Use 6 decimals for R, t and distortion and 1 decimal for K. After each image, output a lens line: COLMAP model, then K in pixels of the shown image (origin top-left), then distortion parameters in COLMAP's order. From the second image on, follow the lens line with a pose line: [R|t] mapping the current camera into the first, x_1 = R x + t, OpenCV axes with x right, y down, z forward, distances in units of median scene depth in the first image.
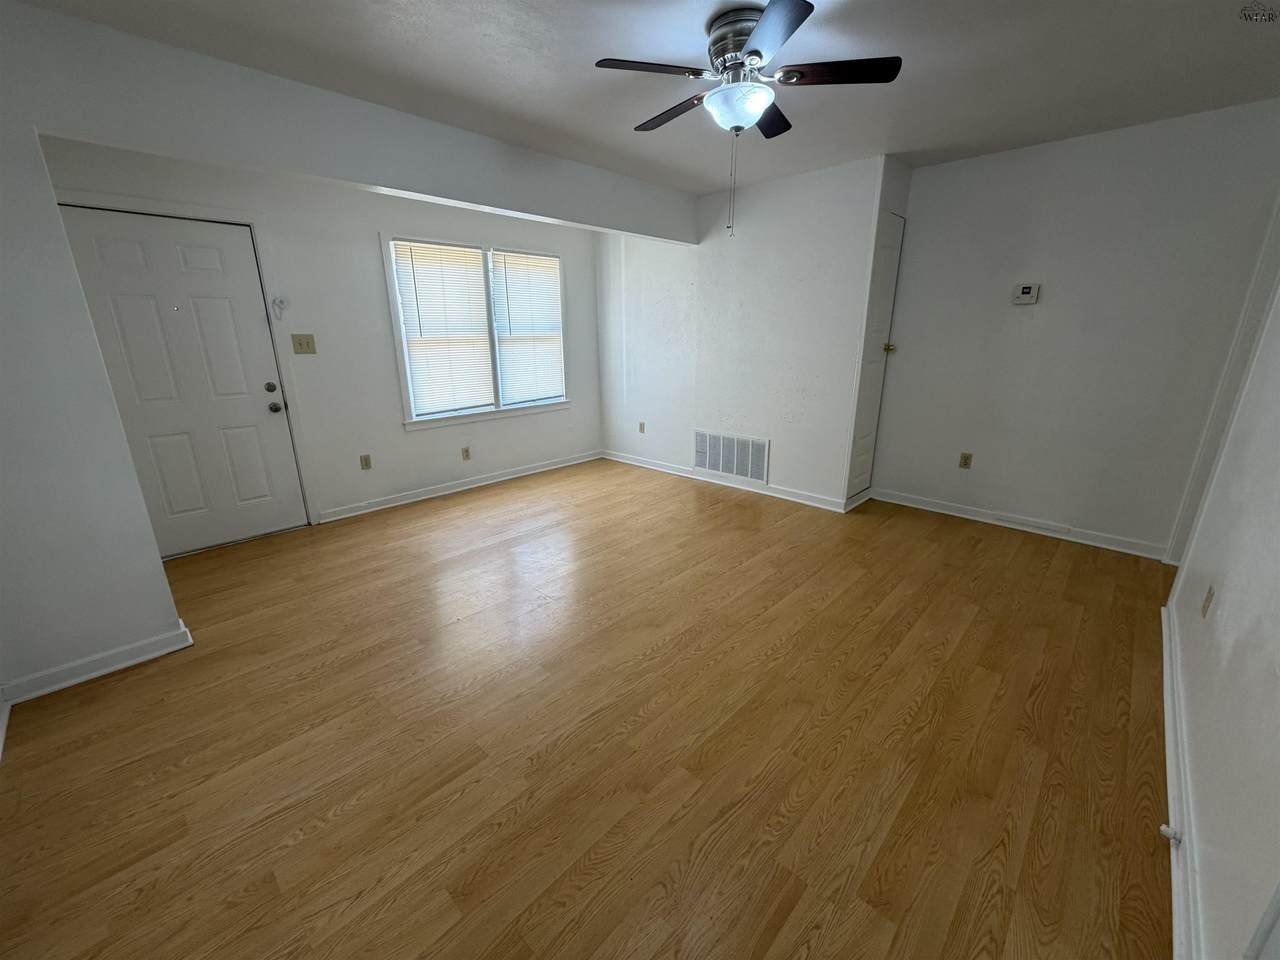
lens RADIAL K [[510.5, 0, 640.8], [0, 510.5, 480.1], [0, 0, 1]] dist [0.000247, -0.000010]
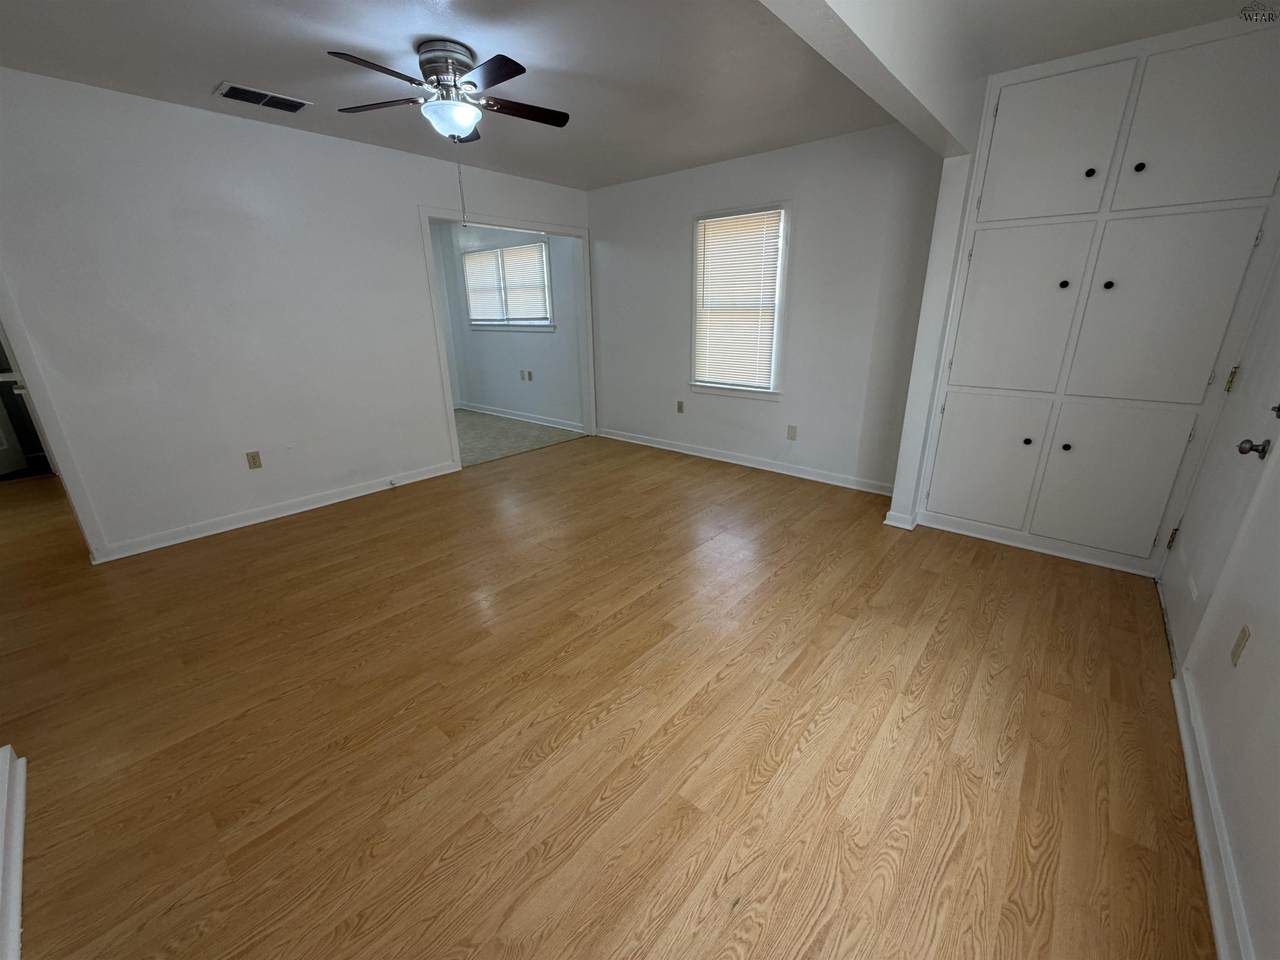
lens RADIAL K [[510.5, 0, 640.2], [0, 510.5, 480.6], [0, 0, 1]] dist [0.000247, -0.000010]
pose [[-0.998509, 0.031662, -0.044476, -0.112564], [0.000197, 0.816744, 0.577000, -0.465583], [0.054594, 0.576130, -0.815533, 1.607059]]
